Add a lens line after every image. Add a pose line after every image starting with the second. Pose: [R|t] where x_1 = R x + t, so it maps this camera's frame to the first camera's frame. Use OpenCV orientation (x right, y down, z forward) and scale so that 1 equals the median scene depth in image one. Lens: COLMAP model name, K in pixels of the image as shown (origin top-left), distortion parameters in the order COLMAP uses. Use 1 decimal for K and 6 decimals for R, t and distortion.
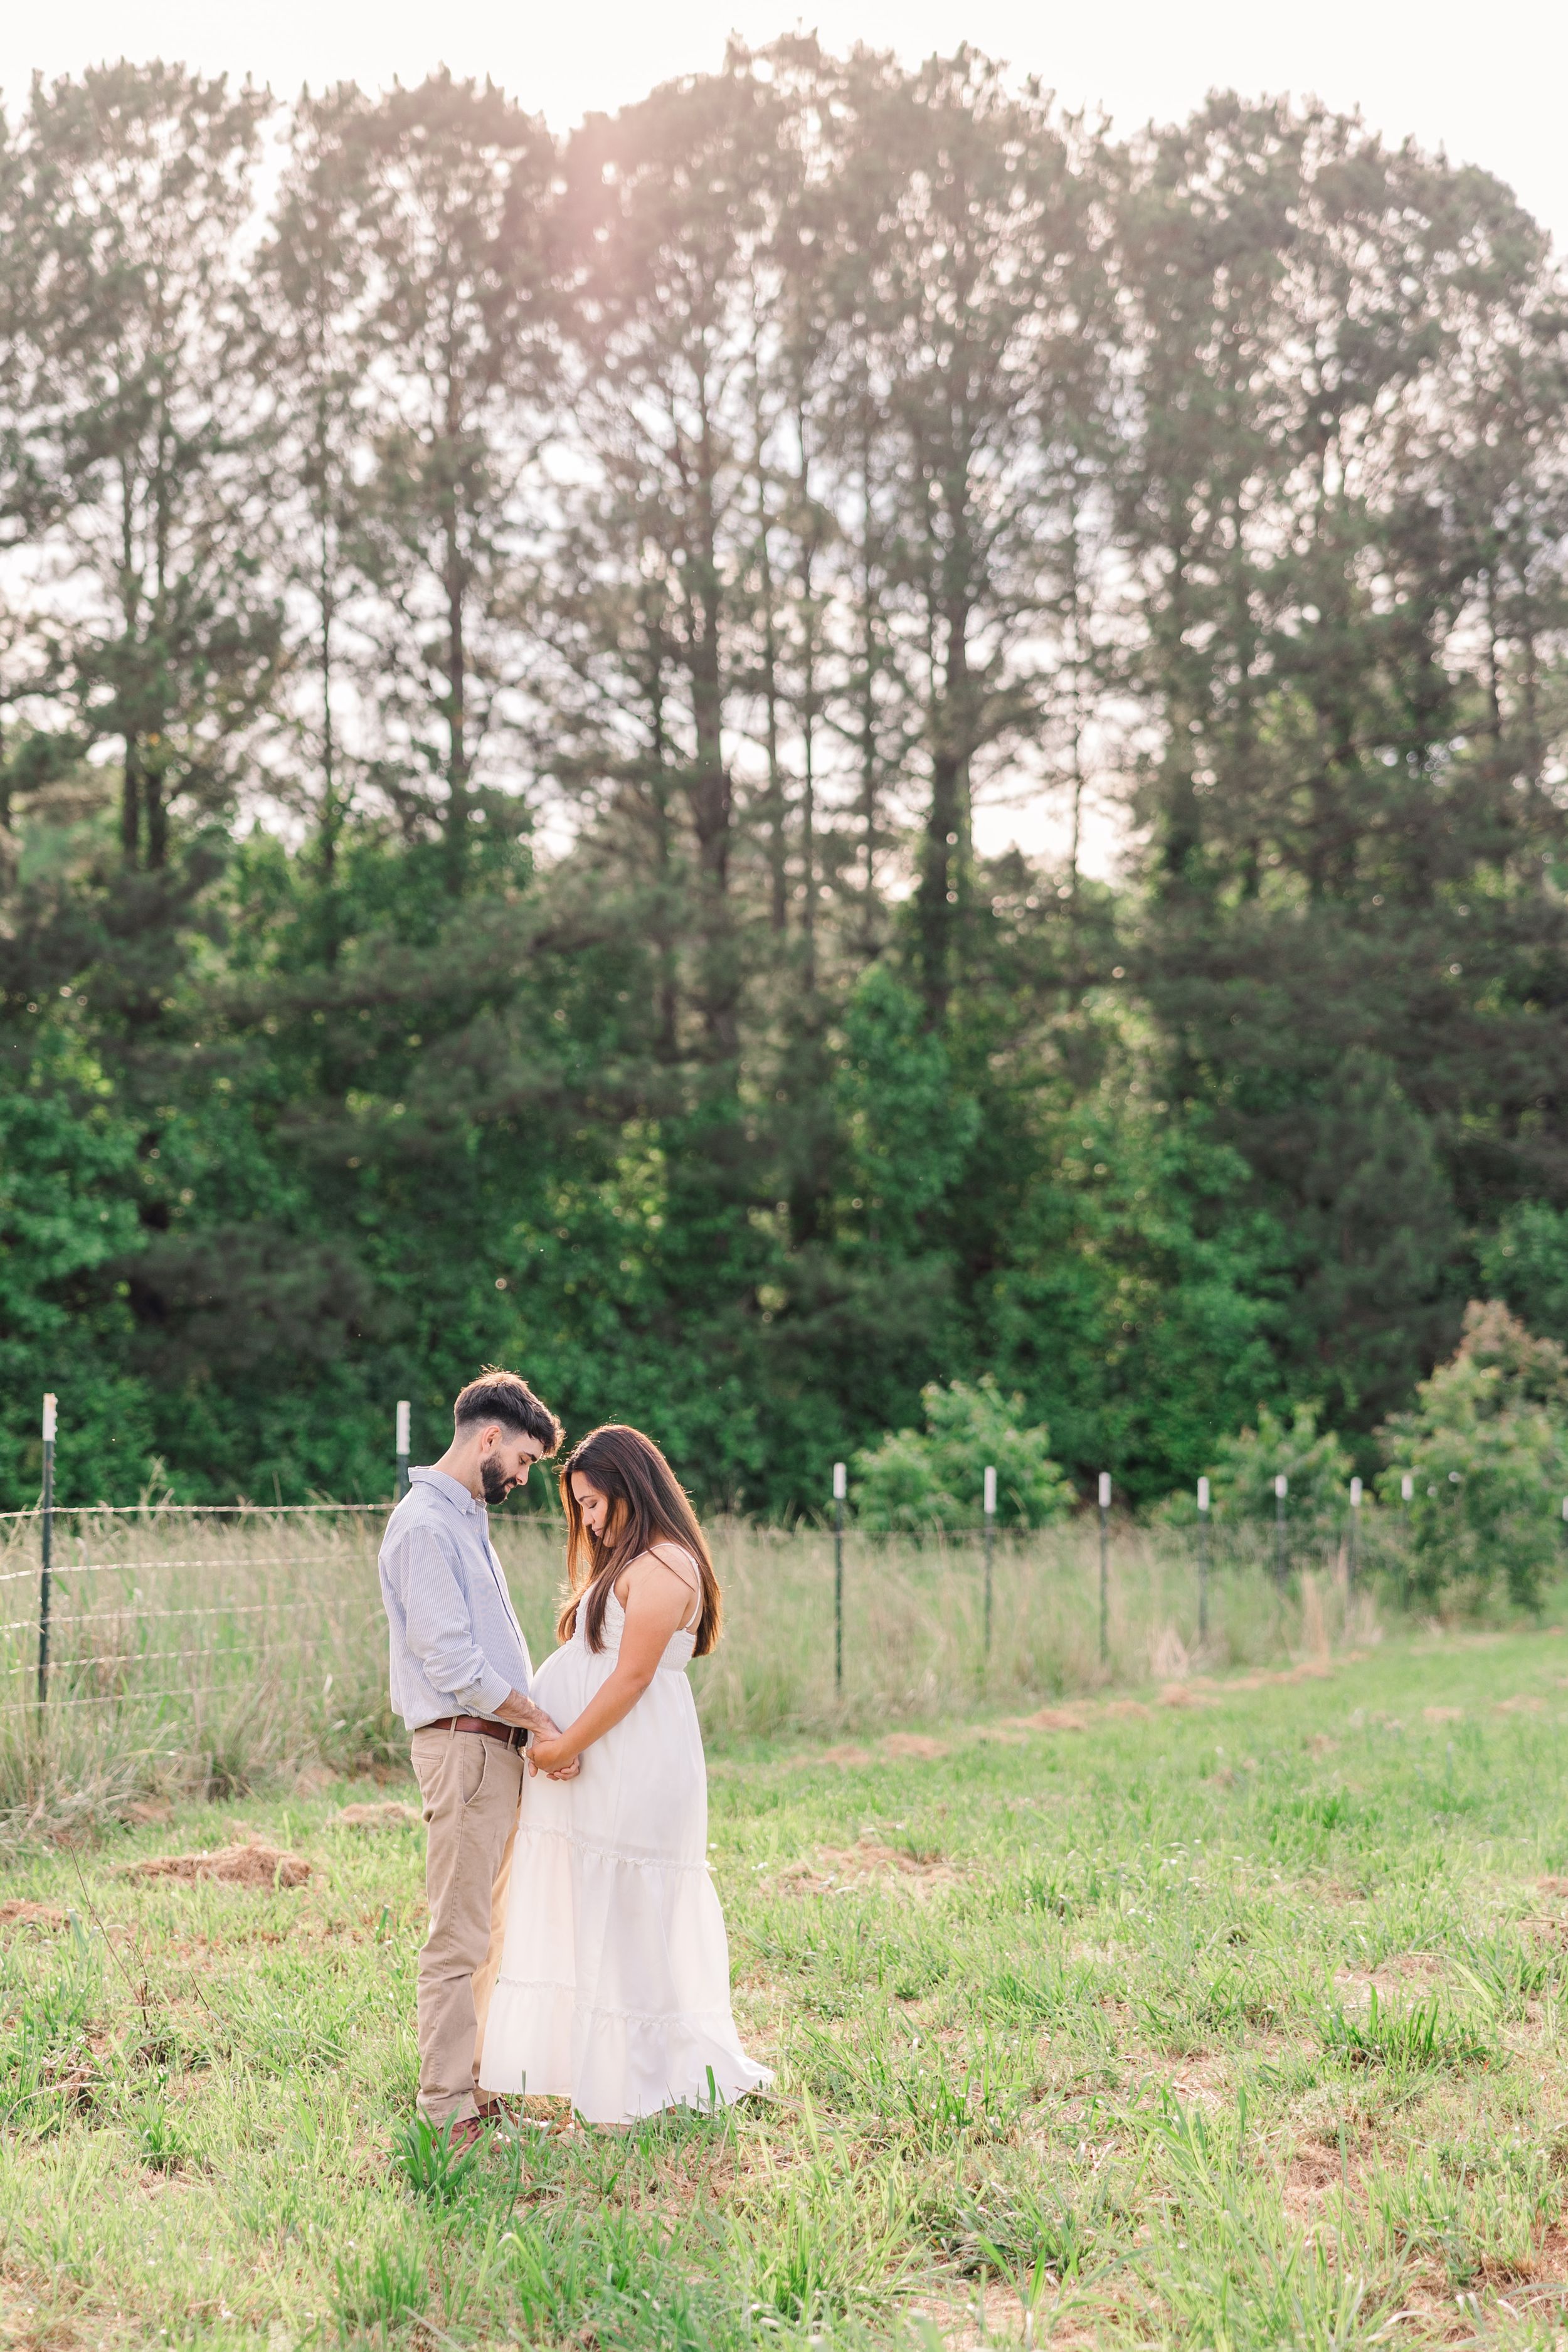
lens RADIAL K [[4875.7, 0, 784.0], [0, 4875.7, 1176.0], [0, 0, 1]] dist [0.246635, -0.050003]
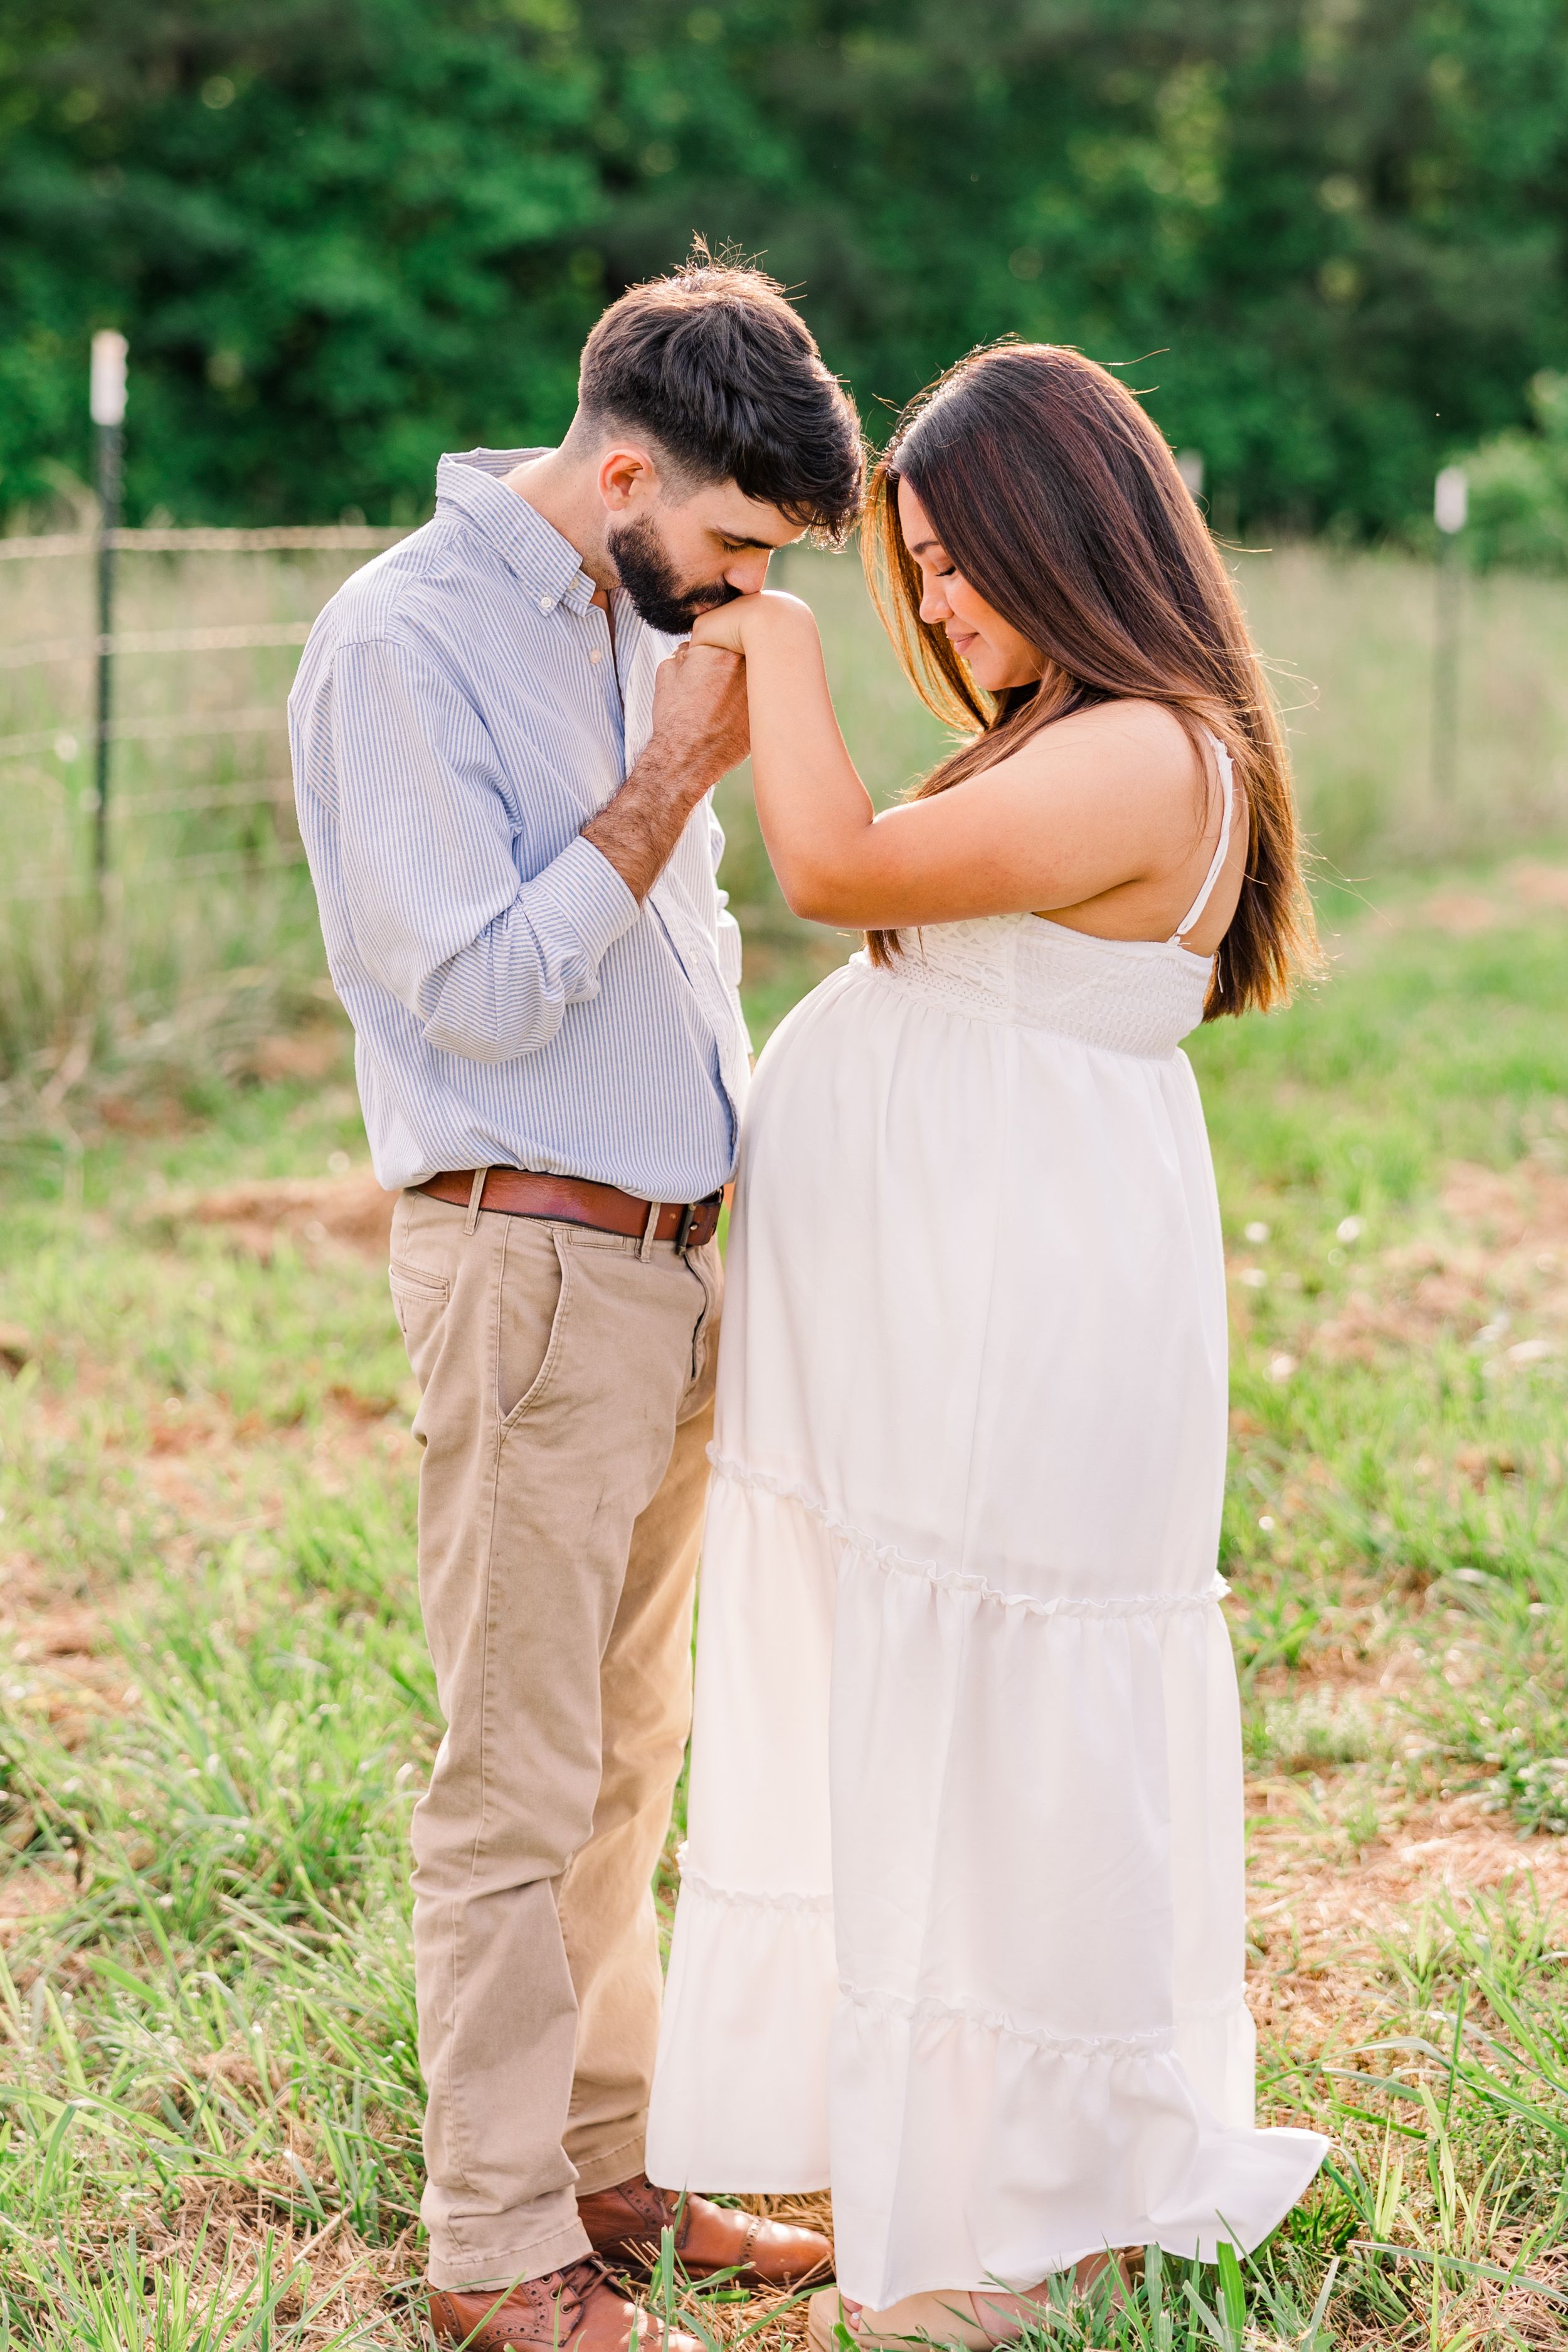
lens RADIAL K [[4875.7, 0, 784.0], [0, 4875.7, 1176.0], [0, 0, 1]] dist [0.246635, -0.050003]
pose [[0.993764, 0.019984, -0.109702, -0.002298], [0.002107, 0.980268, 0.197661, 0.009592], [0.111487, -0.196660, 0.974113, 0.147568]]
